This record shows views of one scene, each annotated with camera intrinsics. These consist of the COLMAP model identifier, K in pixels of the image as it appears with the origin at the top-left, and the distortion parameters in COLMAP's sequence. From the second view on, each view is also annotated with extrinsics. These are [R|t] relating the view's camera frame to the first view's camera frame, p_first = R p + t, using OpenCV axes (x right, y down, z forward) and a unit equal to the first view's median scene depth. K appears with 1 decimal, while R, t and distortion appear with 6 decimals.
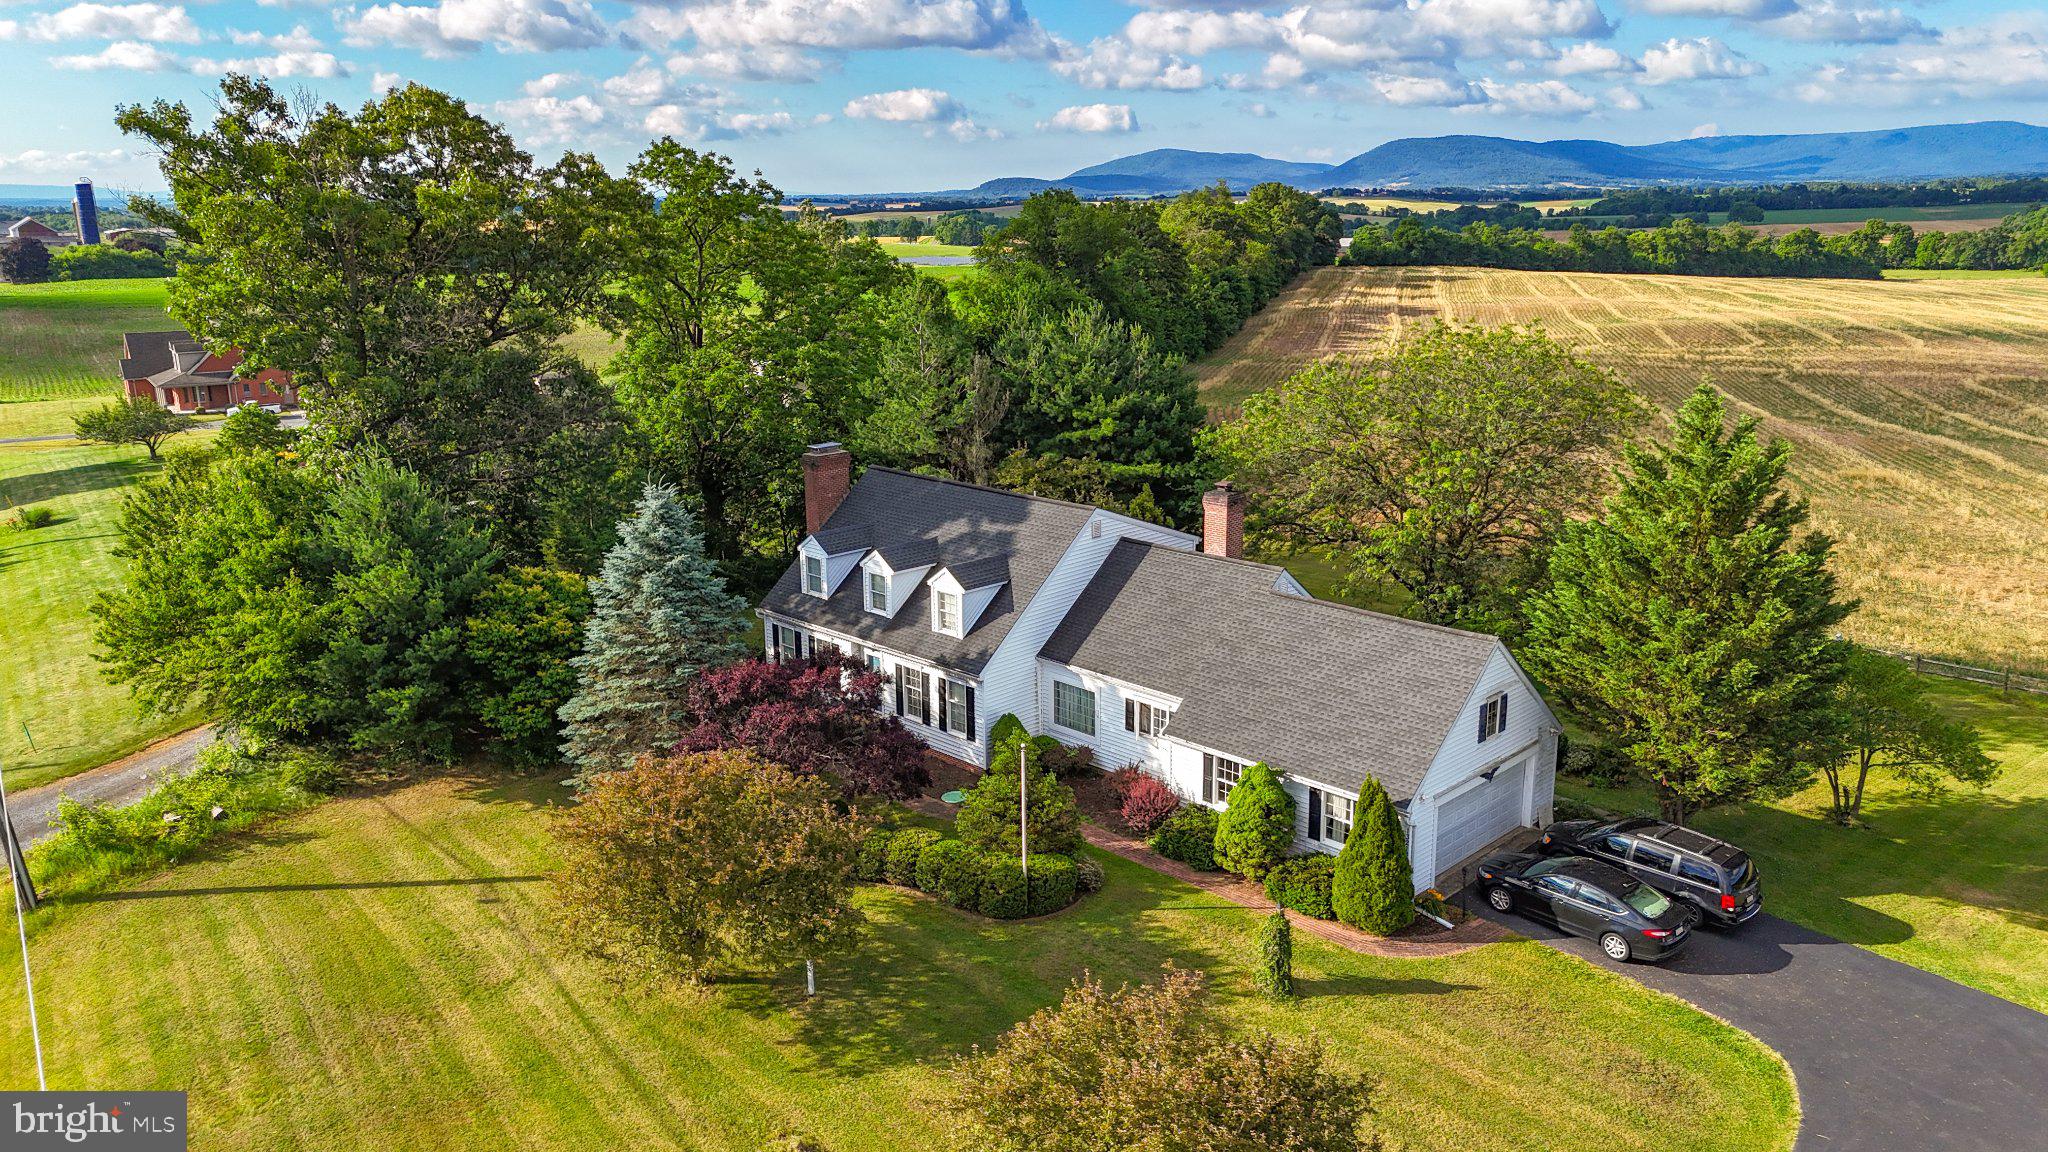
lens RADIAL K [[1484.8, 0, 1035.1], [0, 1484.8, 577.3], [0, 0, 1]] dist [0.079143, -0.067809]
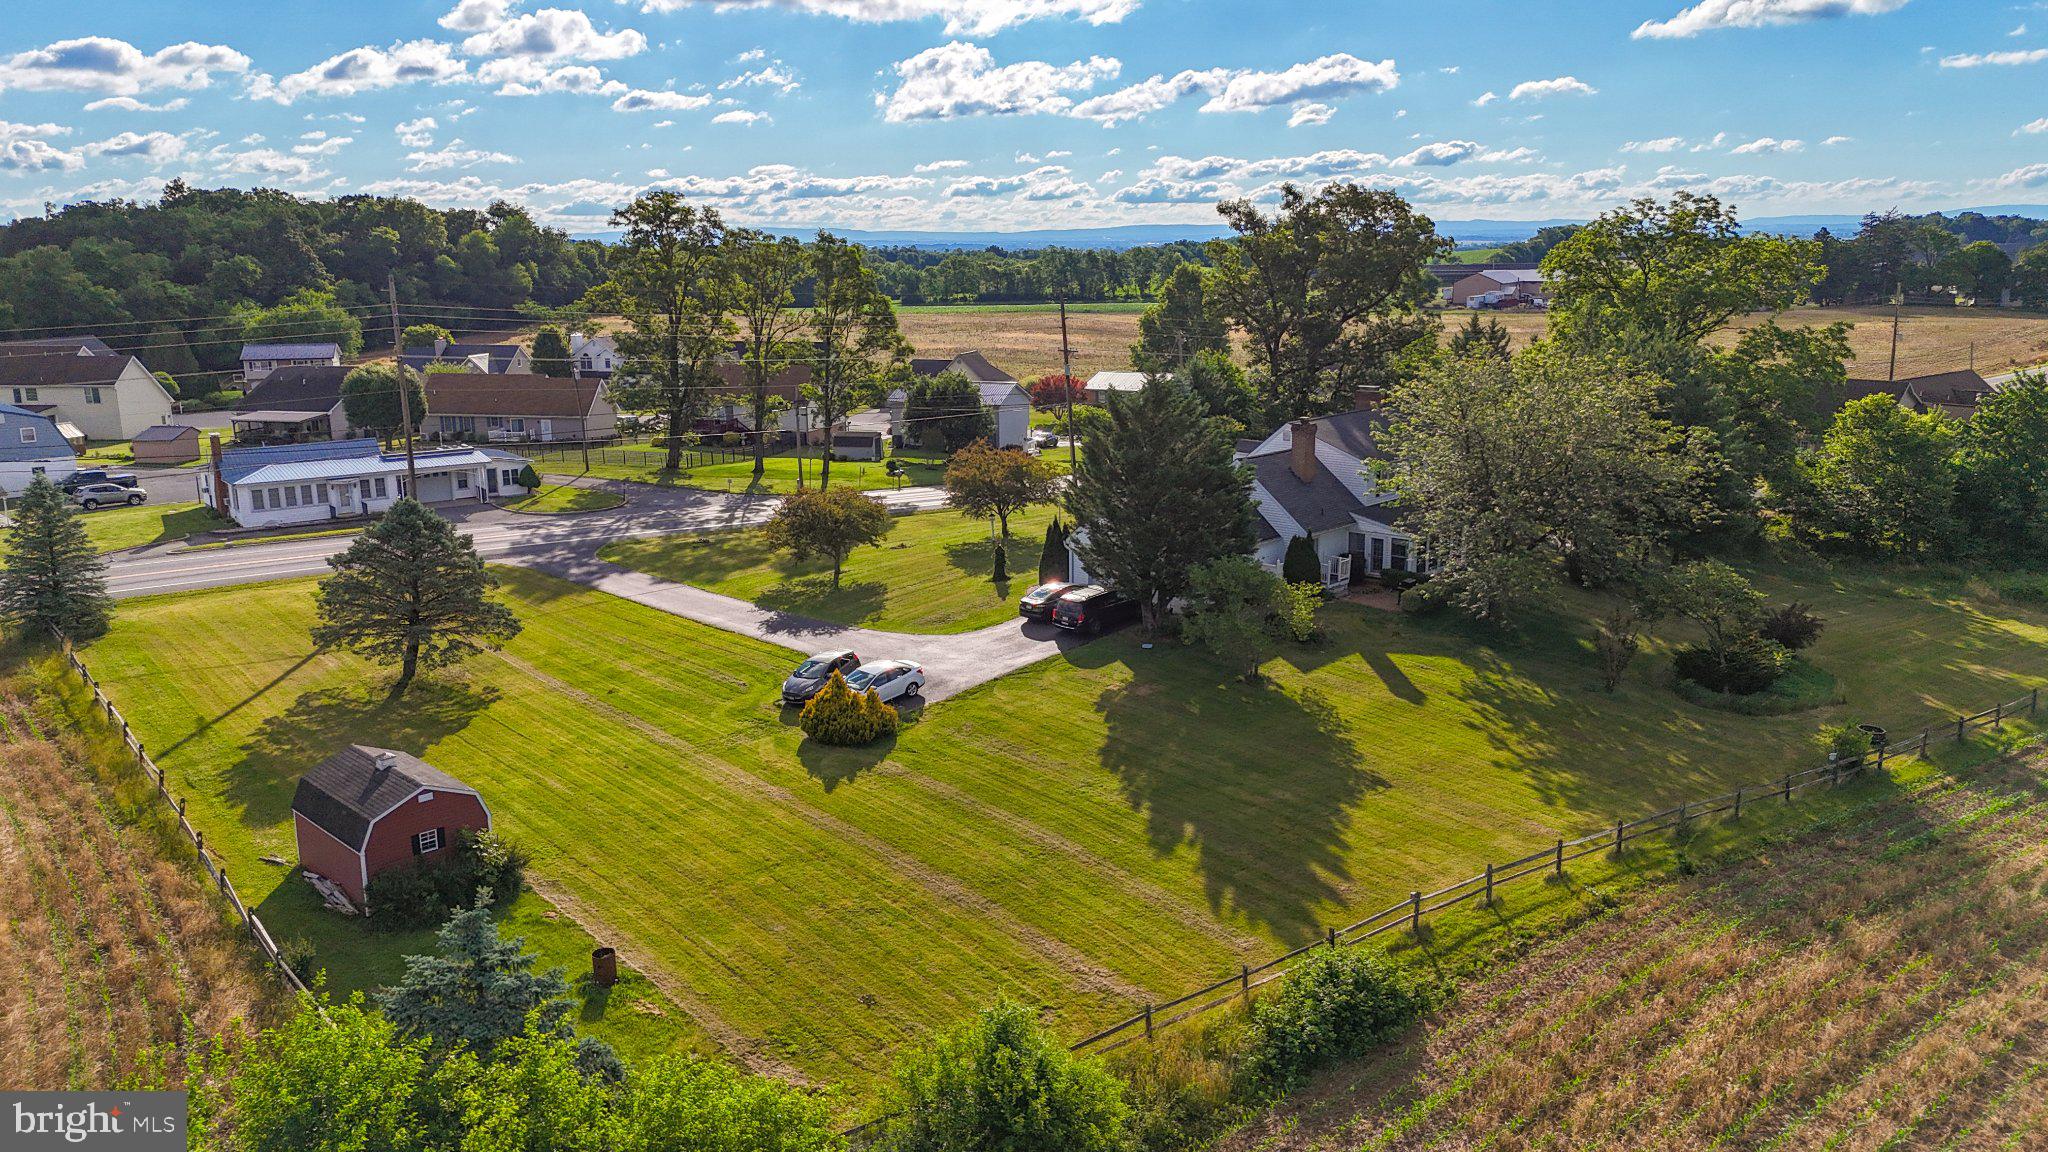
lens RADIAL K [[1484.8, 0, 1035.1], [0, 1484.8, 577.3], [0, 0, 1]] dist [0.079143, -0.067809]
pose [[0.041399, 0.229690, -0.972383, 0.813674], [-0.239043, 0.947231, 0.213571, -0.081753], [0.970126, 0.223600, 0.094120, 0.276318]]
